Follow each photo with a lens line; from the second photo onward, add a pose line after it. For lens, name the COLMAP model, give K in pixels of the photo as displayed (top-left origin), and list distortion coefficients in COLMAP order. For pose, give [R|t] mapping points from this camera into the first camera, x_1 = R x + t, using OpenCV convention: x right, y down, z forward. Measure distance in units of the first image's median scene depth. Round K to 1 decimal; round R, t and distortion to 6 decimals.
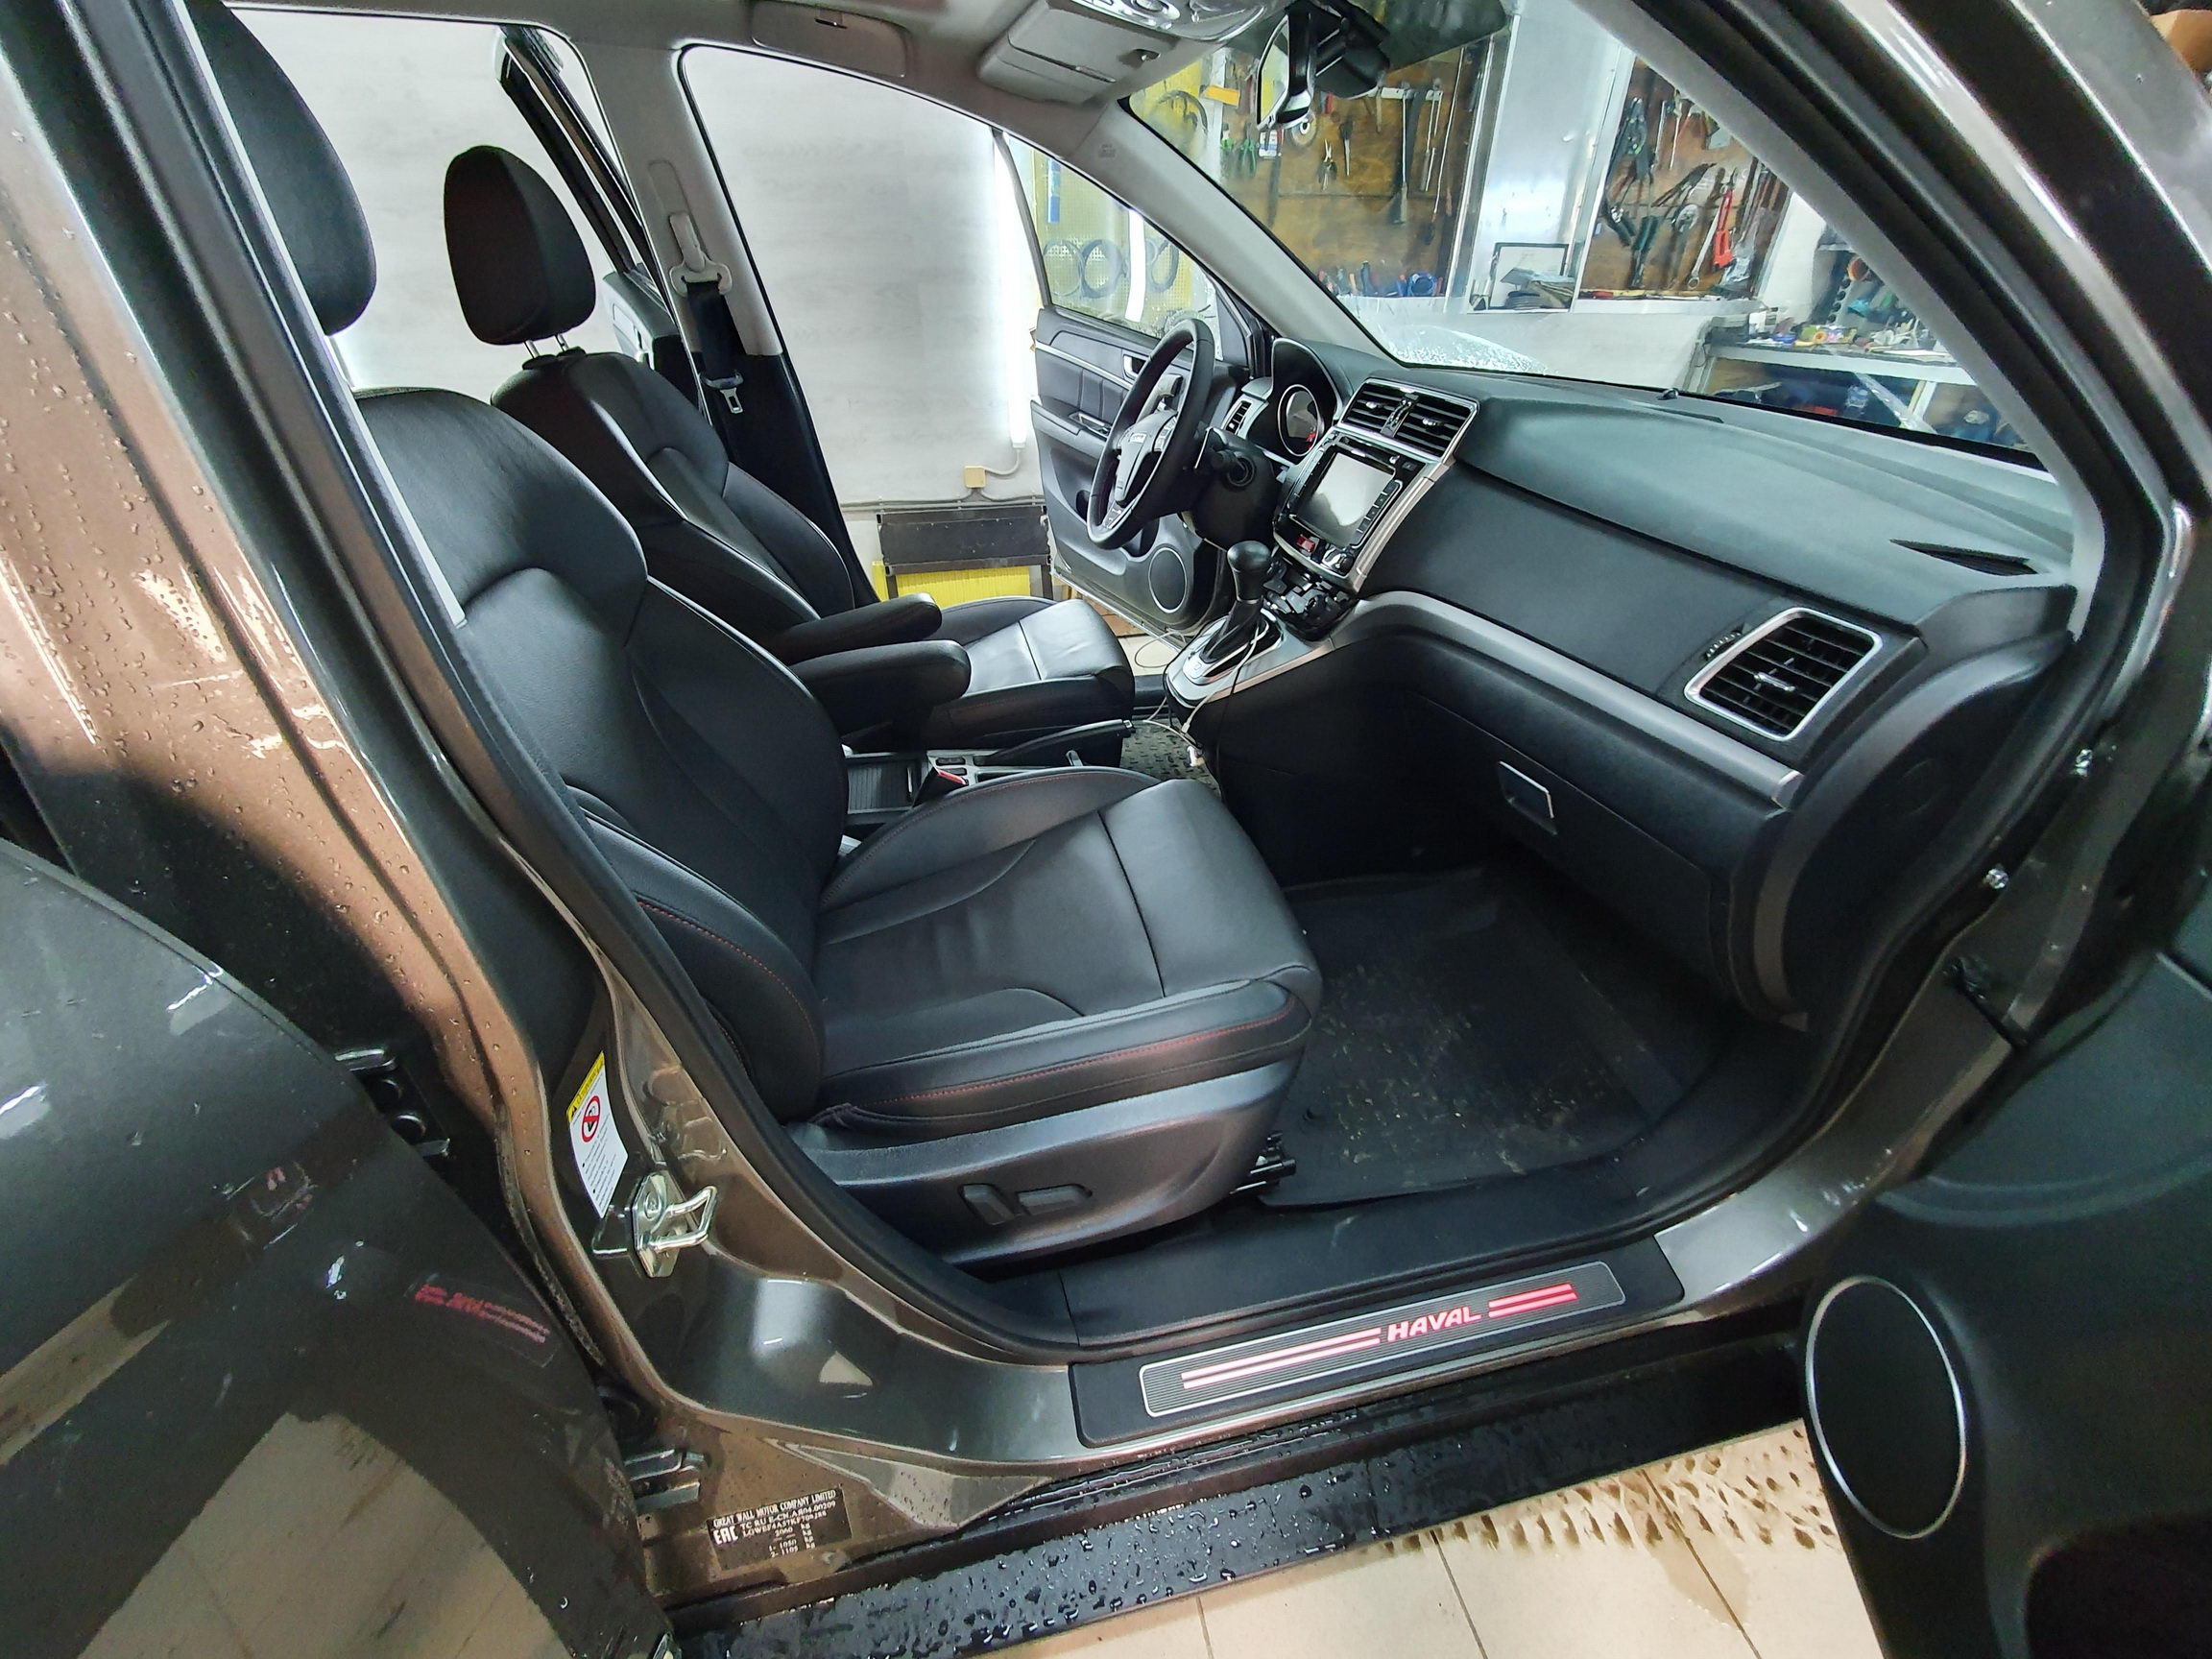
lens RADIAL K [[955.2, 0, 1106.0], [0, 955.2, 829.5], [0, 0, 1]] dist [0.000168, -0.000014]
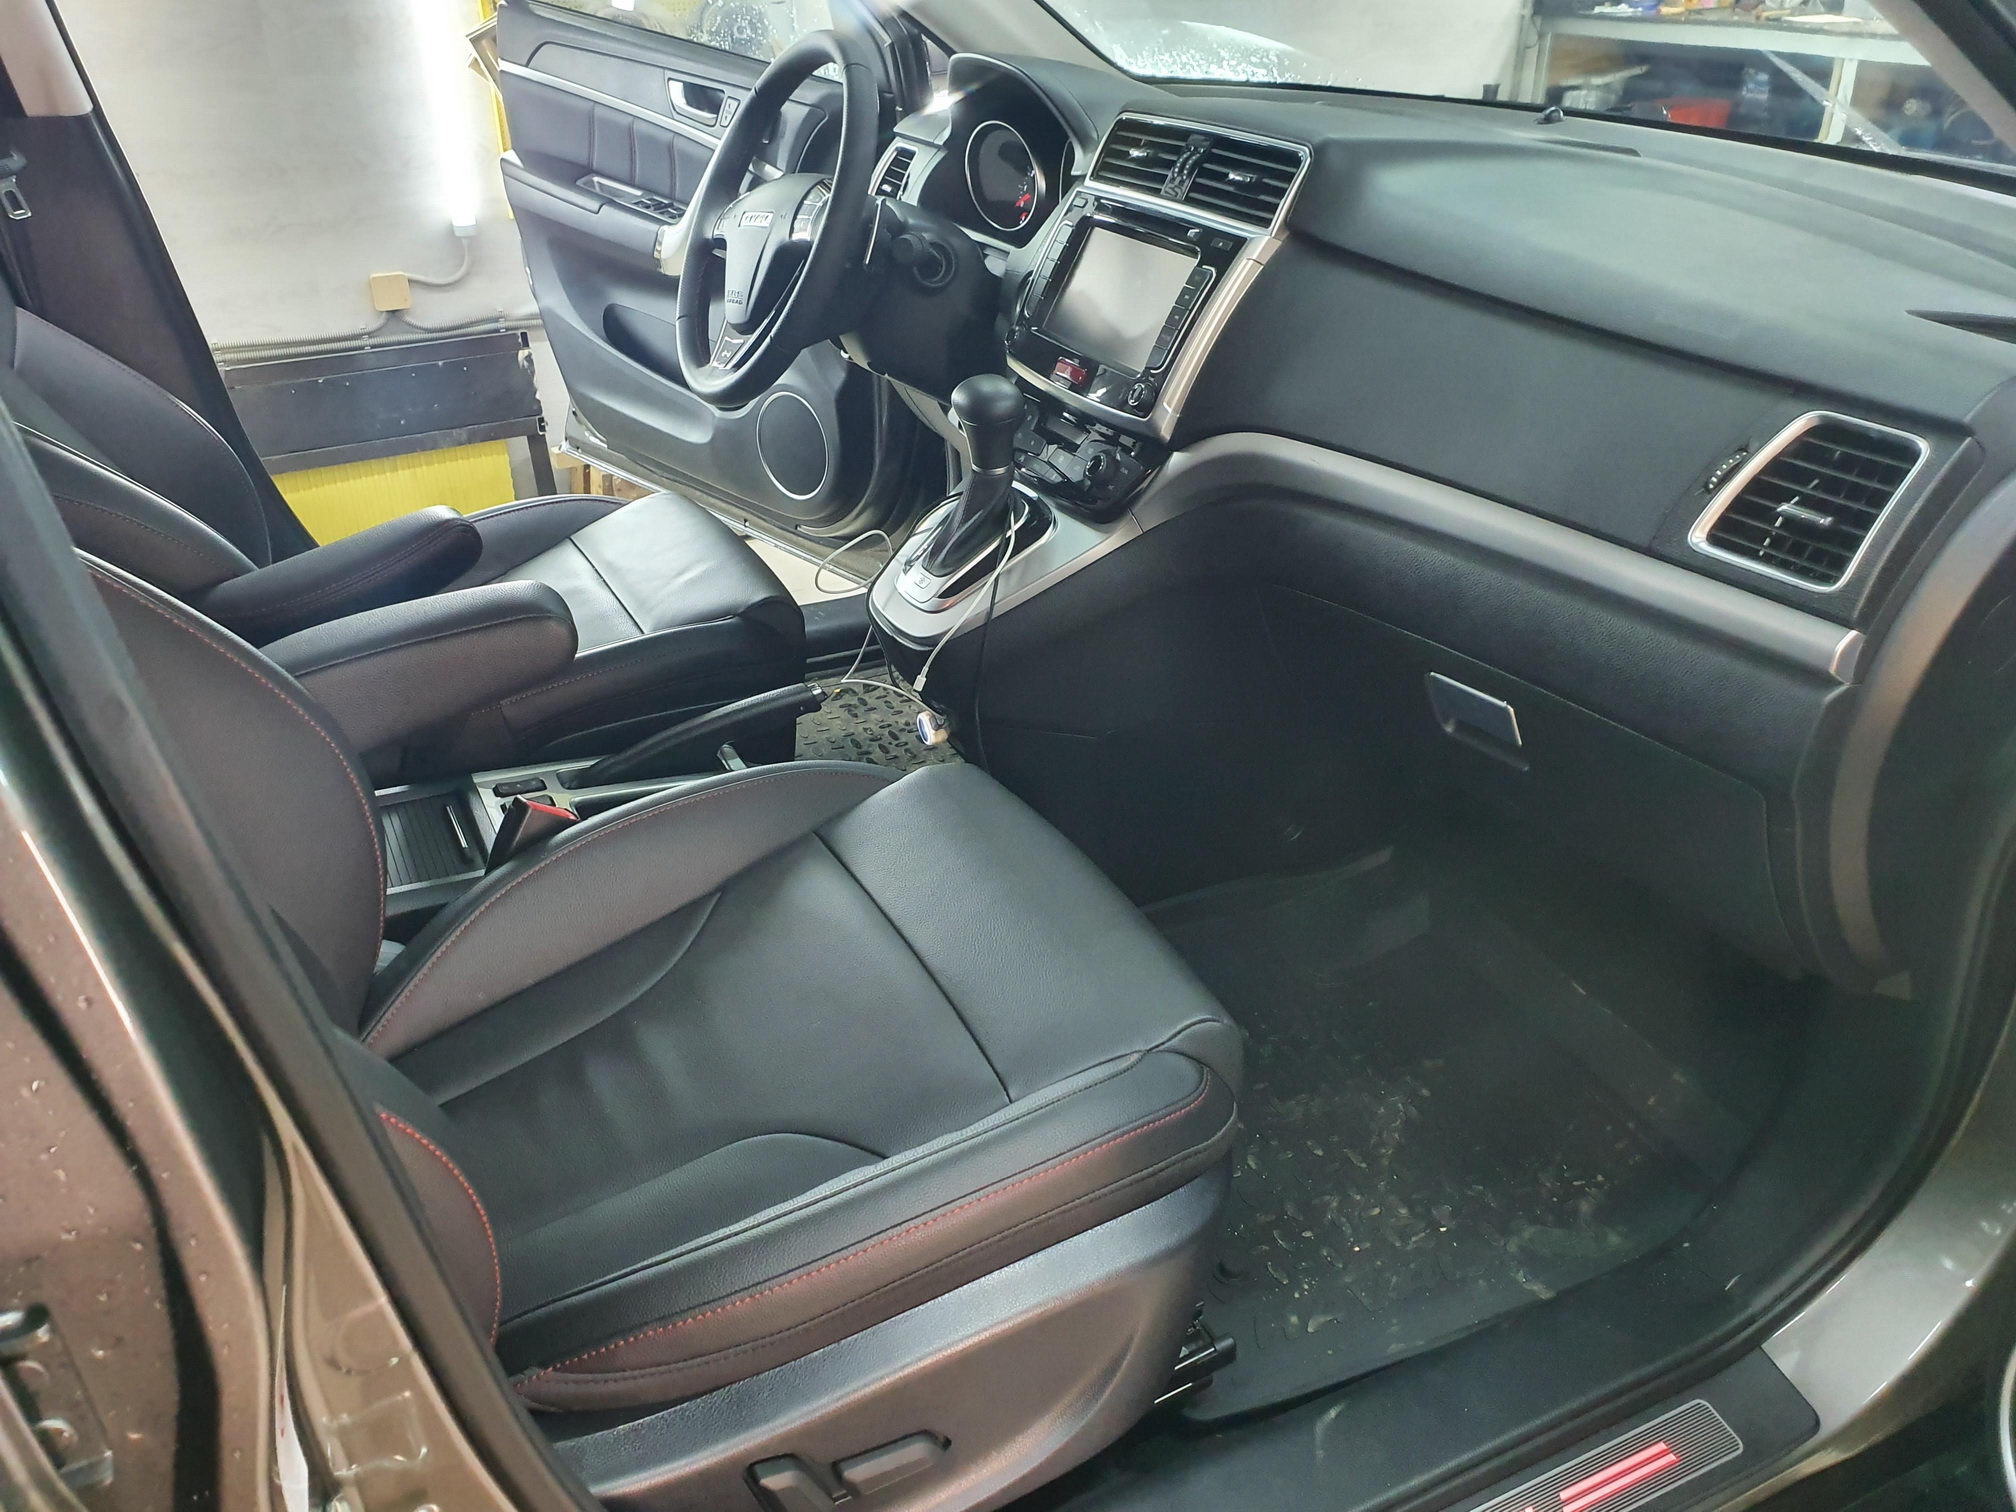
lens RADIAL K [[1708.7, 0, 1008.0], [0, 1708.7, 756.0], [0, 0, 1]] dist [0.001764, -0.007625]
pose [[0.970008, -0.124884, 0.208538, -0.107540], [0.139199, 0.988715, -0.055379, 0.008956], [-0.199268, 0.082746, 0.976445, -0.078444]]
